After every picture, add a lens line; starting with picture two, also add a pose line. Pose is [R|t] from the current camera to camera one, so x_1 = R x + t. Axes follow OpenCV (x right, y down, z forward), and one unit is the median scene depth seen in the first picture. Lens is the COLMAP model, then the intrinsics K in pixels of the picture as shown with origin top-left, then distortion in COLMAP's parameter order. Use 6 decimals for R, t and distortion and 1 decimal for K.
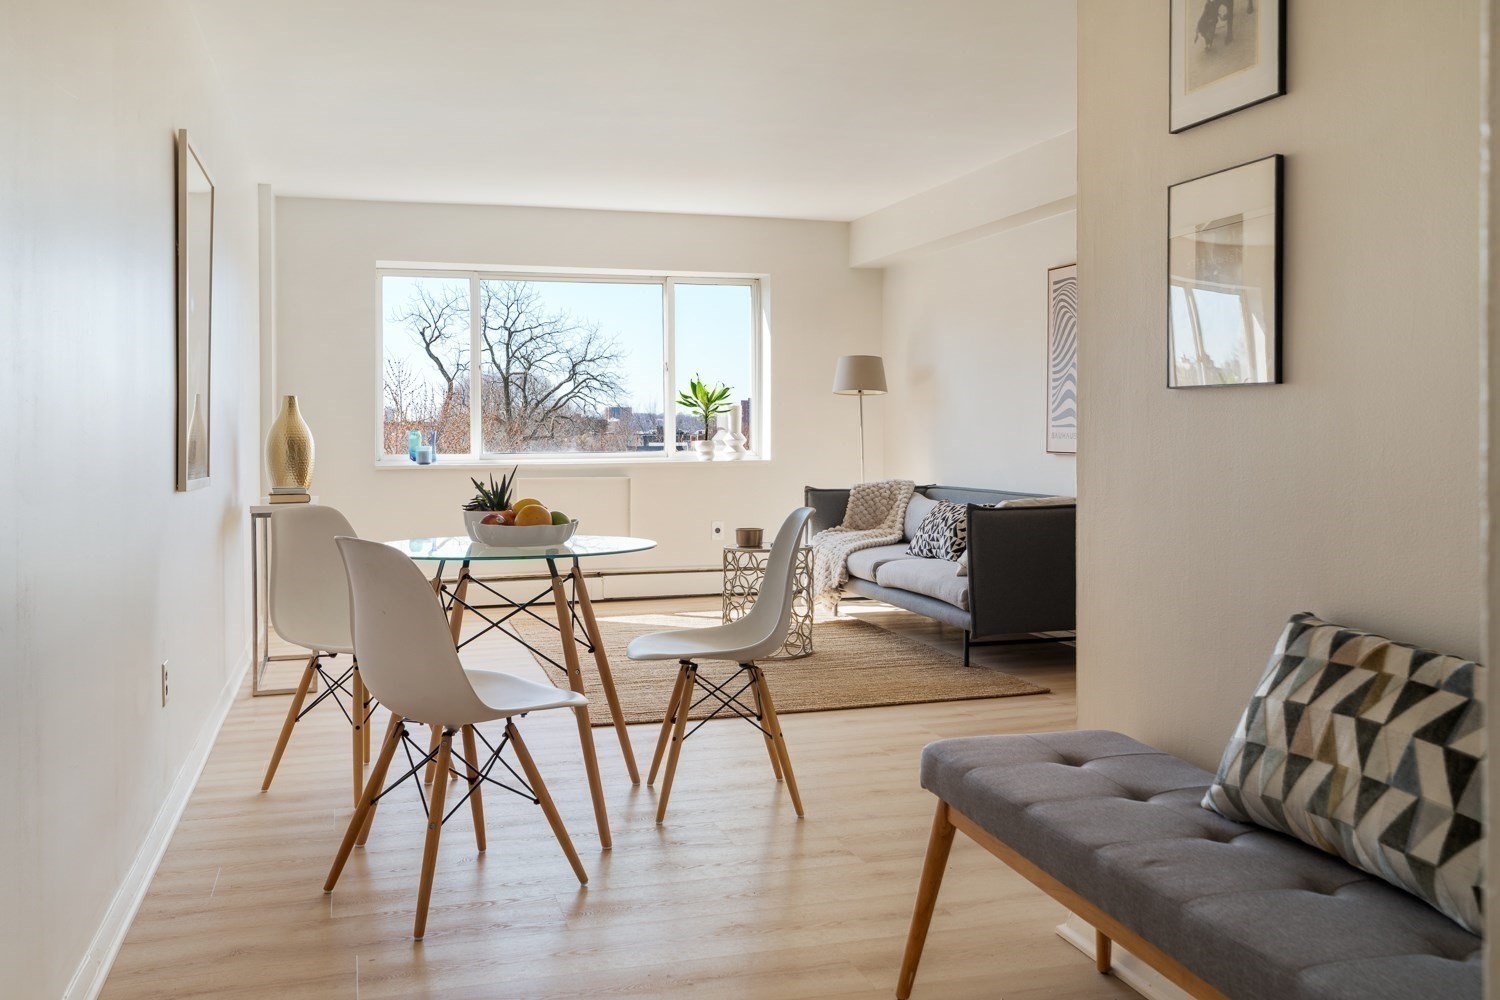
lens RADIAL K [[1300.0, 0, 839.8], [0, 1300.0, 415.4], [0, 0, 1]] dist [0.004525, -0.016832]
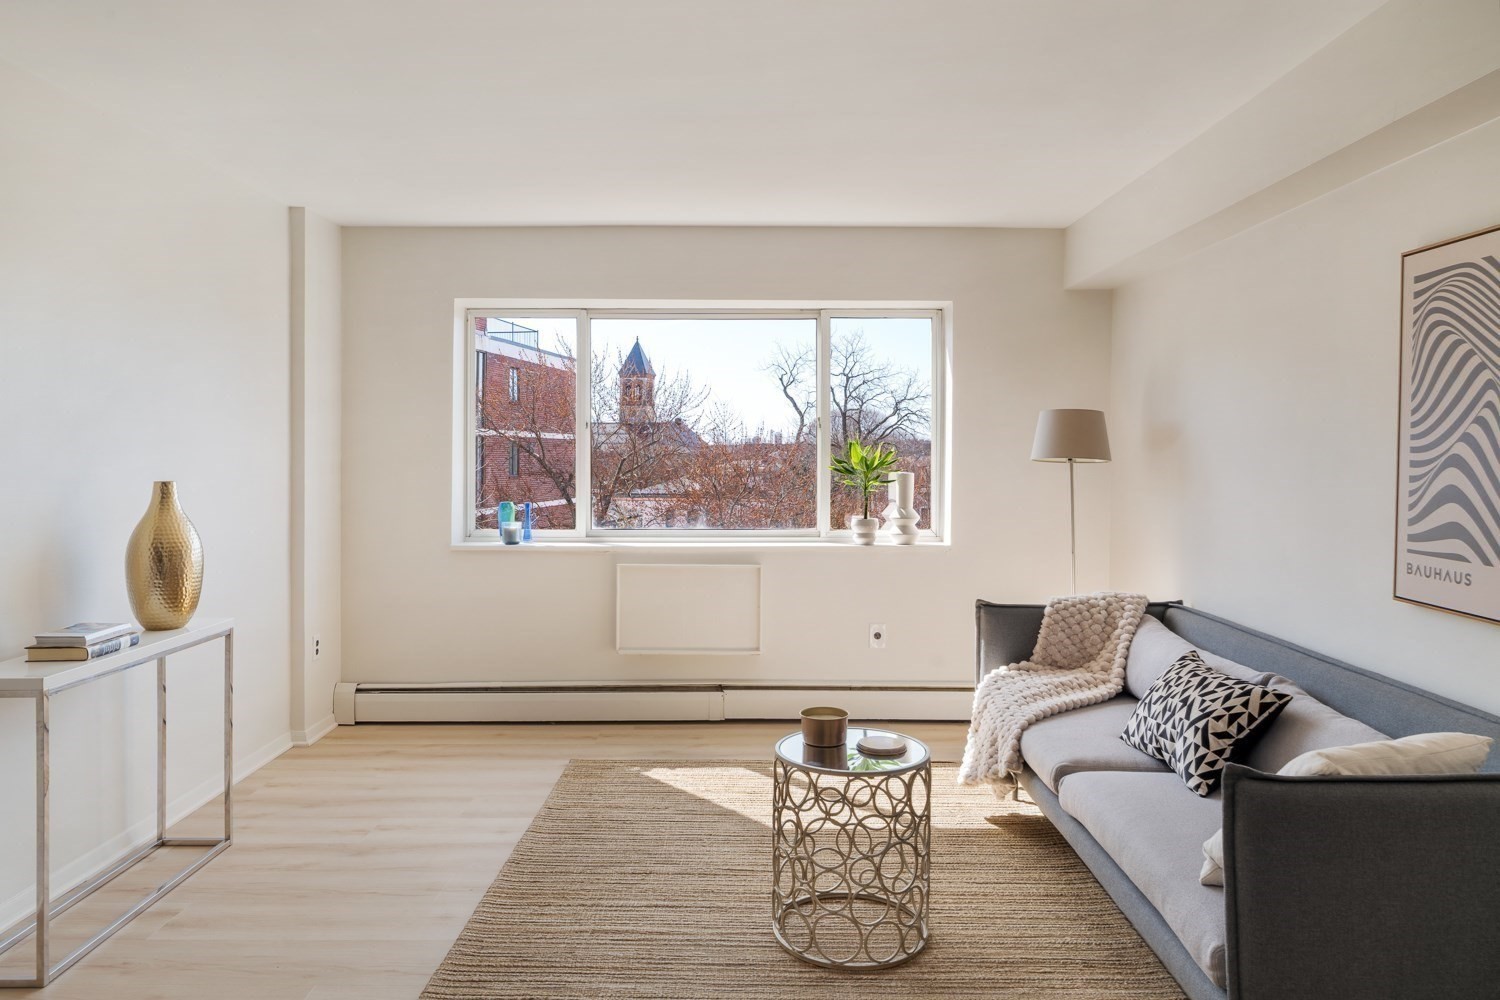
lens RADIAL K [[978.4, 0, 777.7], [0, 978.4, 450.1], [0, 0, 1]] dist [-0.005193, 0.000011]
pose [[0.941440, 0.011078, -0.336997, 0.048493], [-0.007091, 0.999890, 0.013060, -0.031511], [0.337105, -0.009905, 0.941415, 0.472279]]
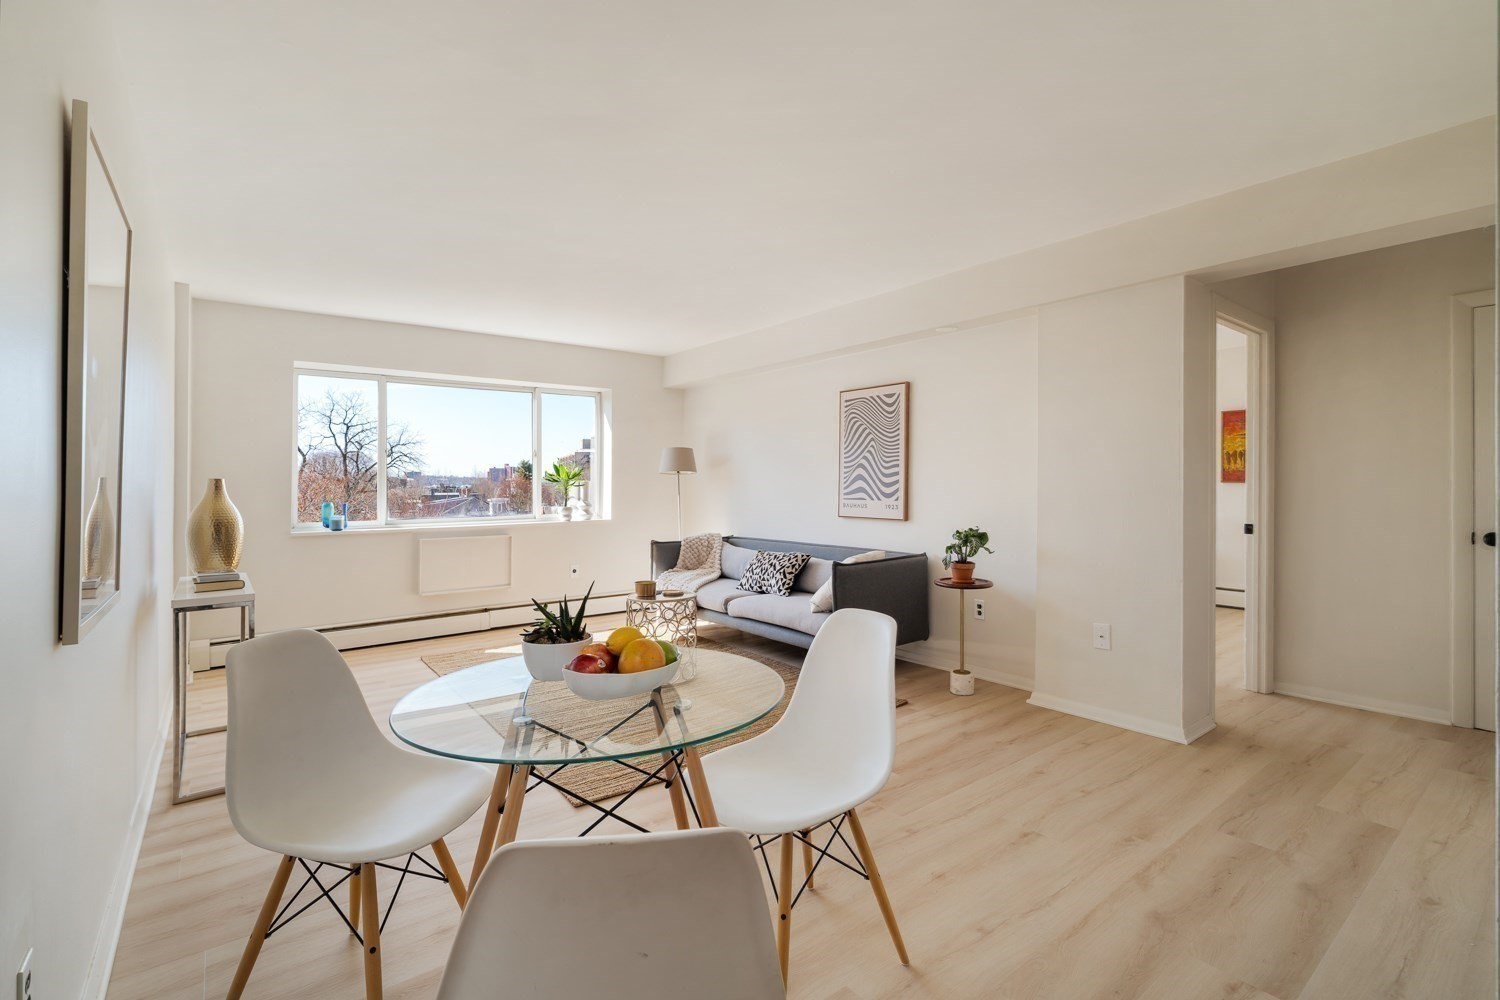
lens RADIAL K [[668.8, 0, 777.1], [0, 668.8, 469.9], [0, 0, 1]] dist [-0.005304, 0.000148]
pose [[0.944928, 0.006964, 0.327203, -0.134760], [-0.003328, 0.999926, -0.011669, -0.013304], [-0.327260, 0.009937, 0.944882, 0.273265]]
